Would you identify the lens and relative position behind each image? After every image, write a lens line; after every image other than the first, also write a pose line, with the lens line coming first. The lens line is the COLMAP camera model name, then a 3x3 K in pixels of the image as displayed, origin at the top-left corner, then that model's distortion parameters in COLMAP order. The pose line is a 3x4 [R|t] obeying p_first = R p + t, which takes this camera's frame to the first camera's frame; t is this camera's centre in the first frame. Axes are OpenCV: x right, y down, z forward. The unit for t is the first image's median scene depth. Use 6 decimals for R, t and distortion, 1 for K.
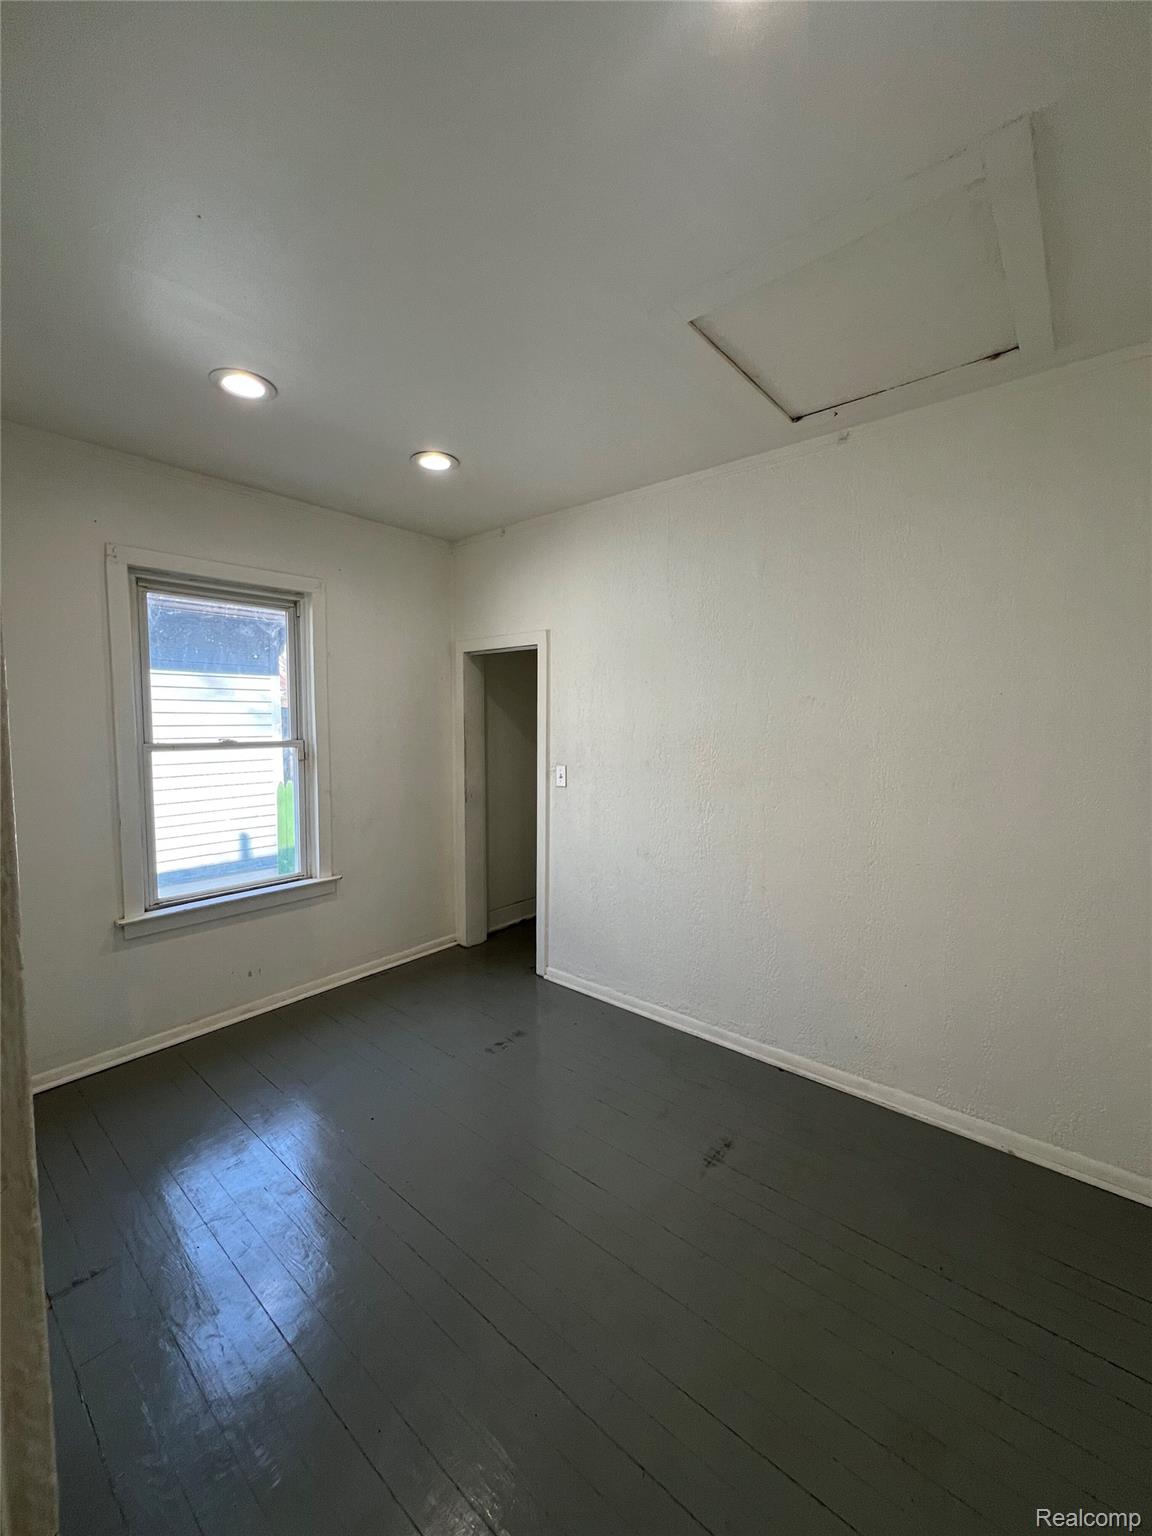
lens RADIAL K [[615.2, 0, 578.4], [0, 615.2, 768.2], [0, 0, 1]] dist [0.002273, -0.000322]
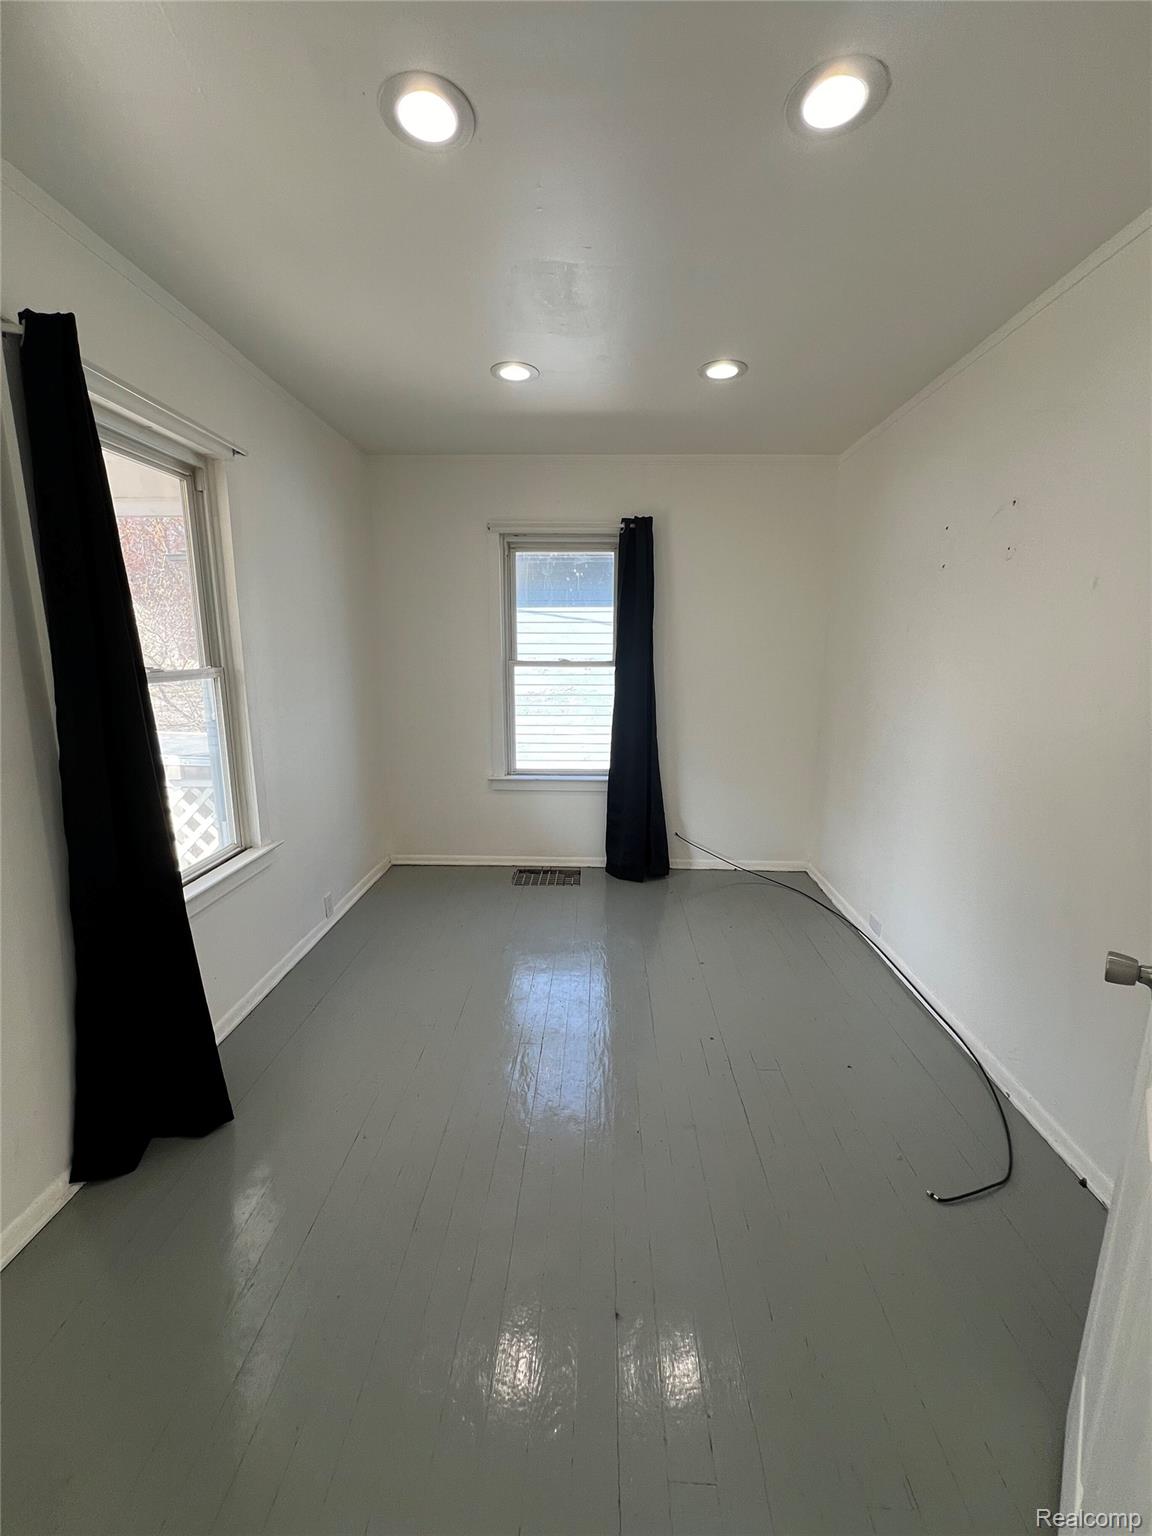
lens RADIAL K [[607.0, 0, 576.0], [0, 607.0, 768.0], [0, 0, 1]] dist [0.002042, 0.000227]
pose [[0.580085, 0.158797, -0.798927, 0.559045], [-0.071295, 0.986947, 0.144403, -0.006235], [0.811430, -0.026806, 0.583835, 0.278833]]
